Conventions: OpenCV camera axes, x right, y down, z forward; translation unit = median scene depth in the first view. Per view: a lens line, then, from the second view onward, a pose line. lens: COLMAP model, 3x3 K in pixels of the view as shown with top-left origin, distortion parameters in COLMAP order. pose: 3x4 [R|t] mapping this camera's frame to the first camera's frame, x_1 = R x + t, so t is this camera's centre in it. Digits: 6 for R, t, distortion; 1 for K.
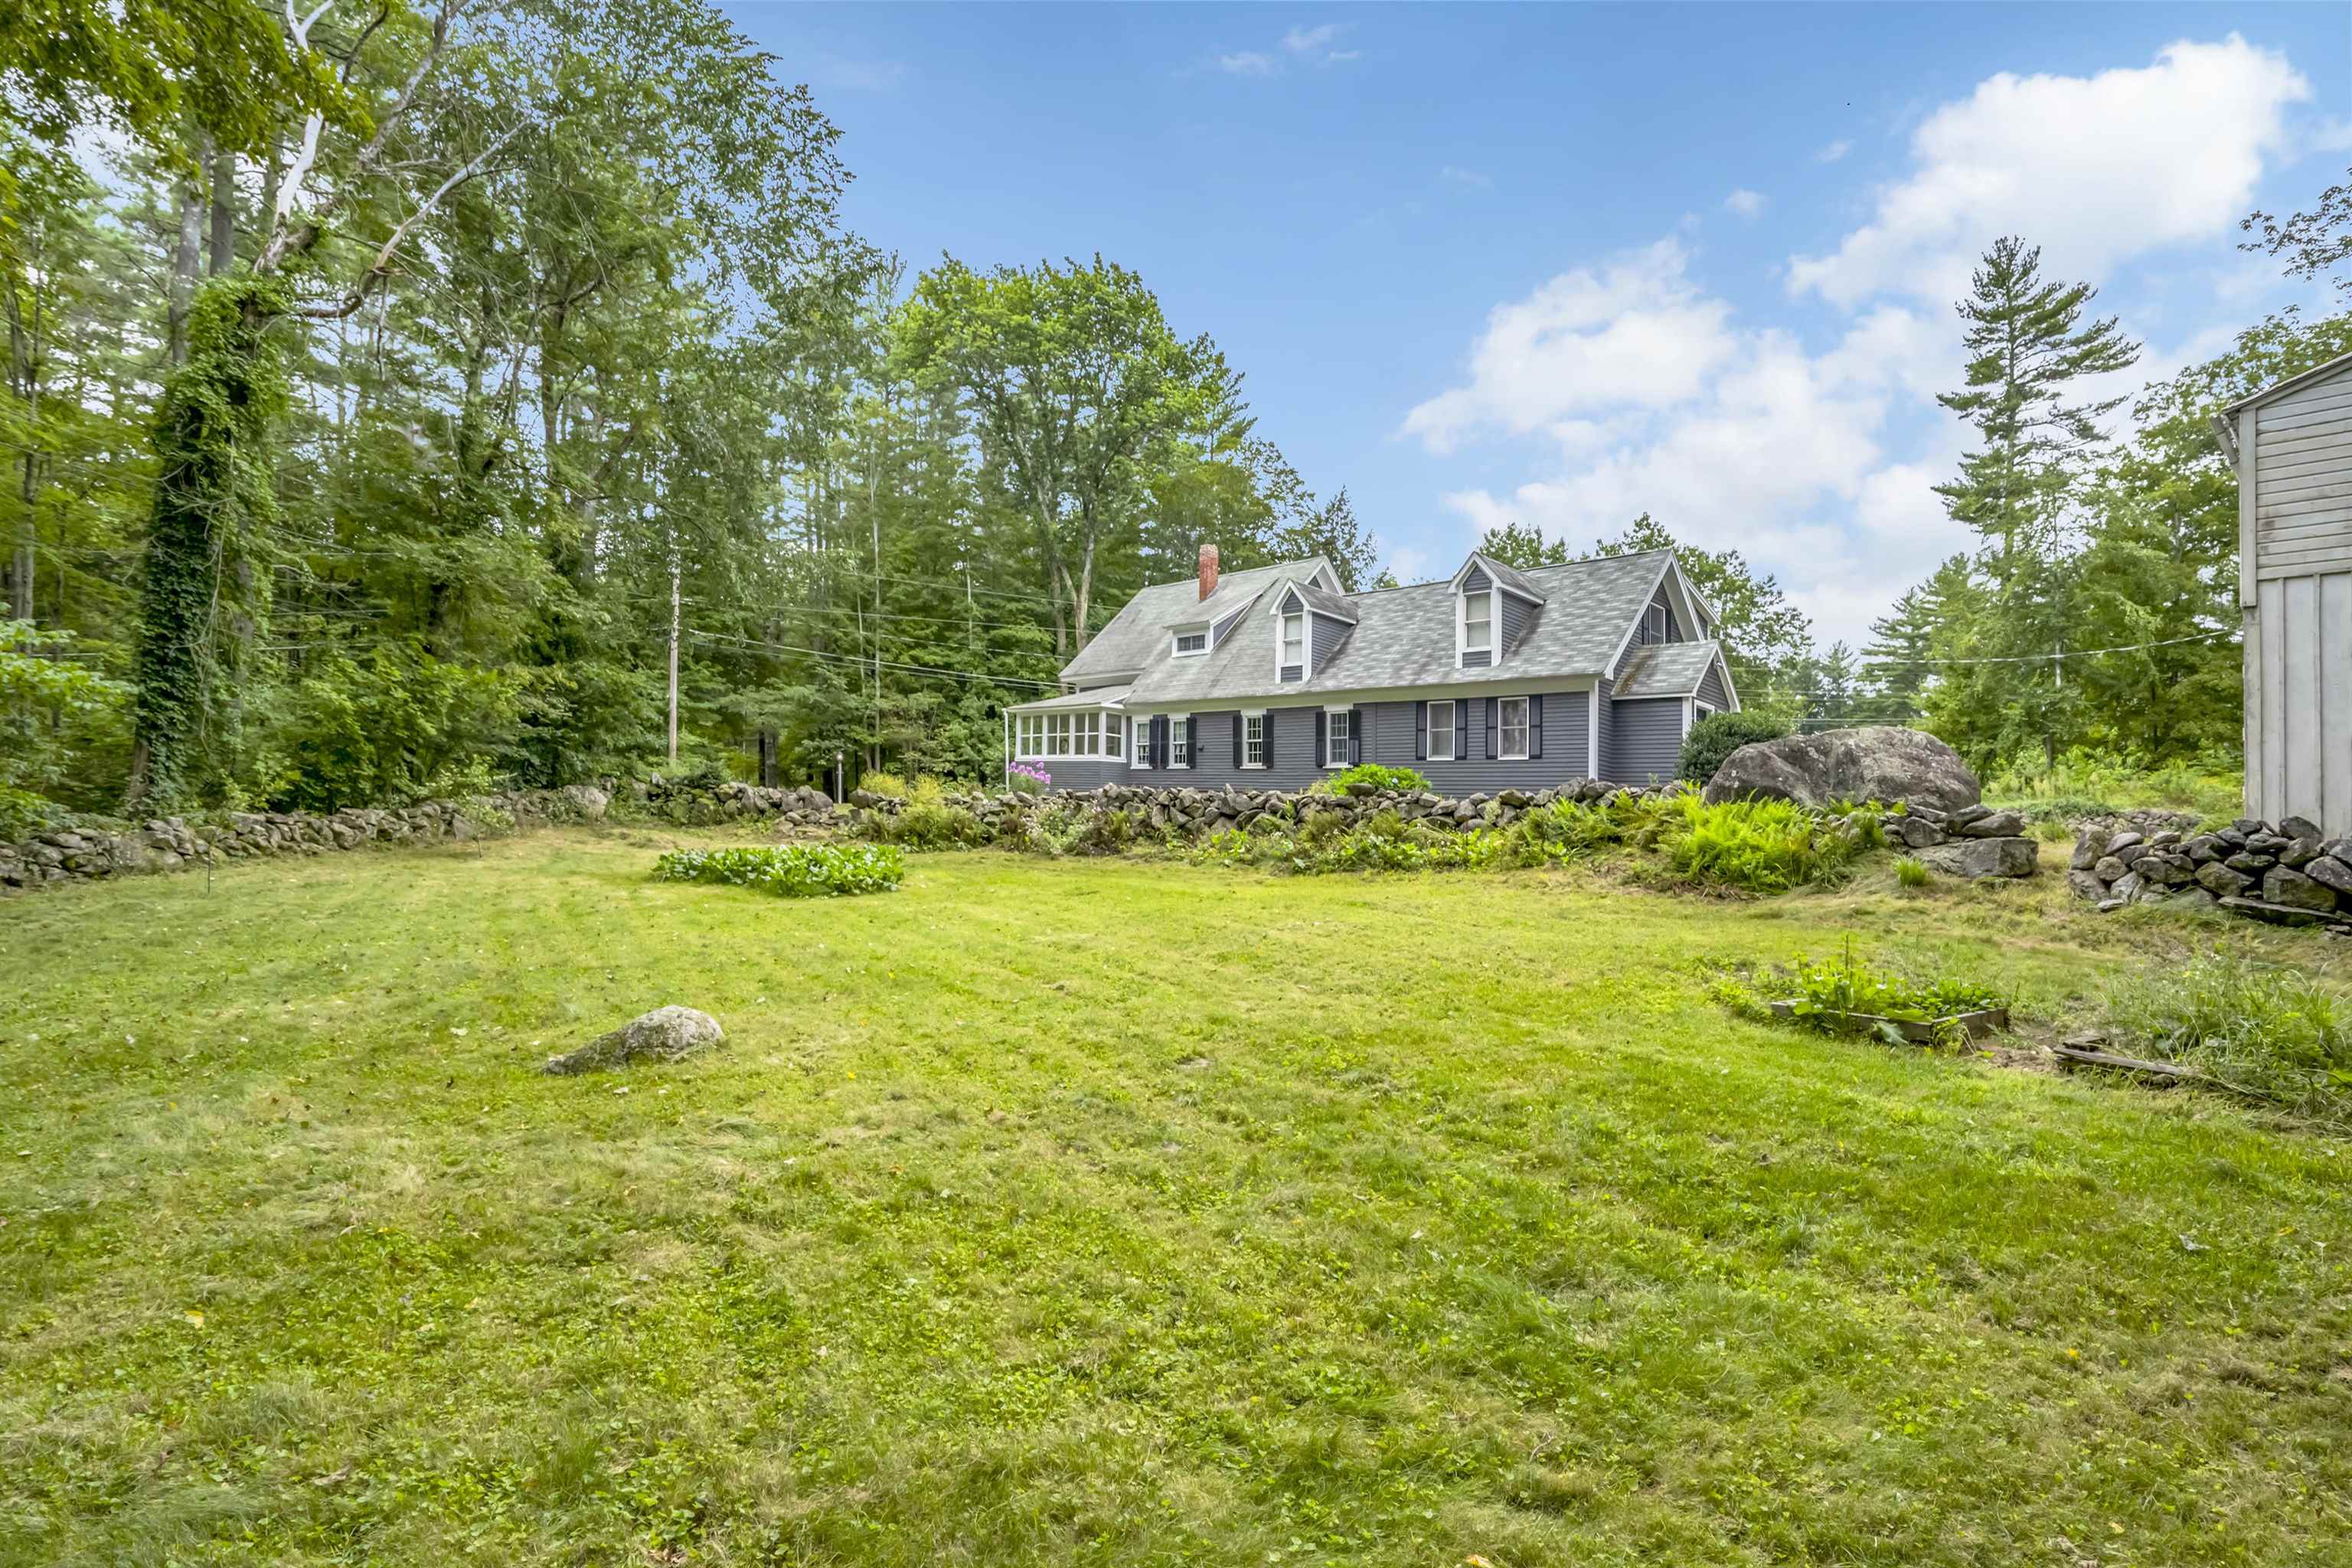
lens RADIAL K [[1111.7, 0, 1176.6], [0, 1111.7, 805.5], [0, 0, 1]] dist [-0.057833, 0.023140]
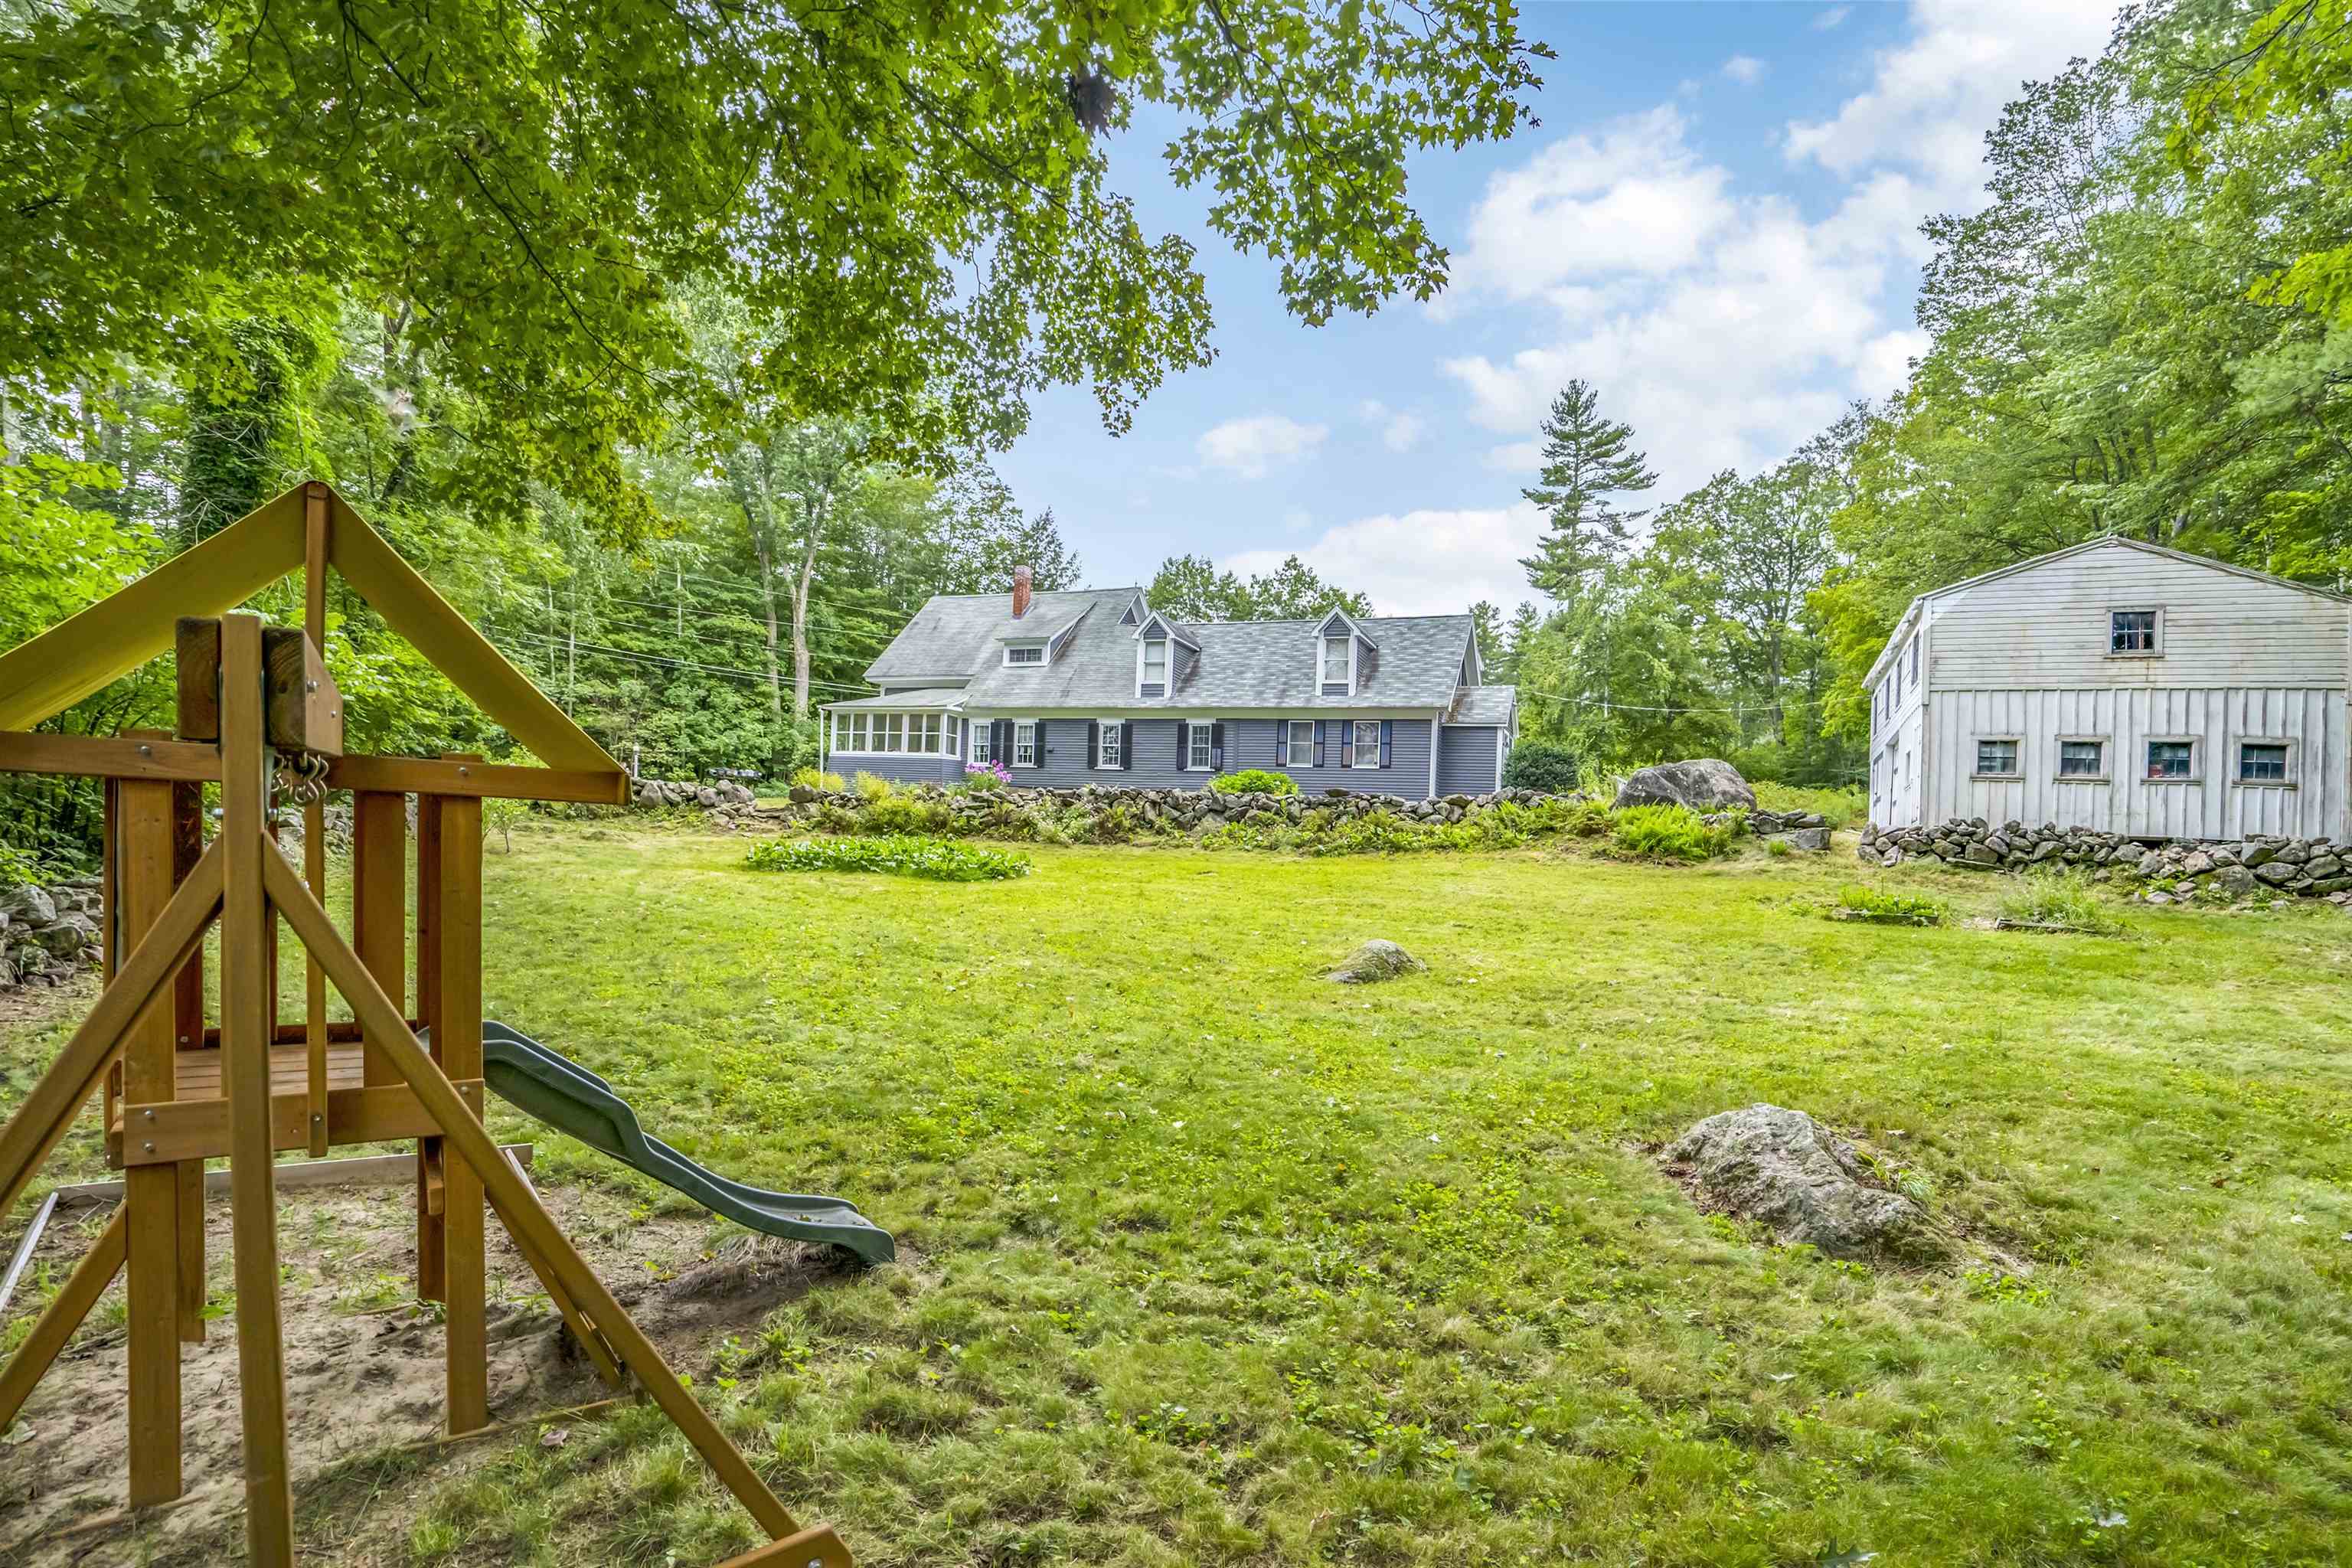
lens RADIAL K [[1071.3, 0, 1166.0], [0, 1071.3, 828.8], [0, 0, 1]] dist [-0.045580, 0.007008]
pose [[0.926959, -0.003489, 0.375146, -0.264456], [-0.007612, 0.999576, 0.028105, -0.002664], [-0.375085, -0.028908, 0.926539, -0.058550]]
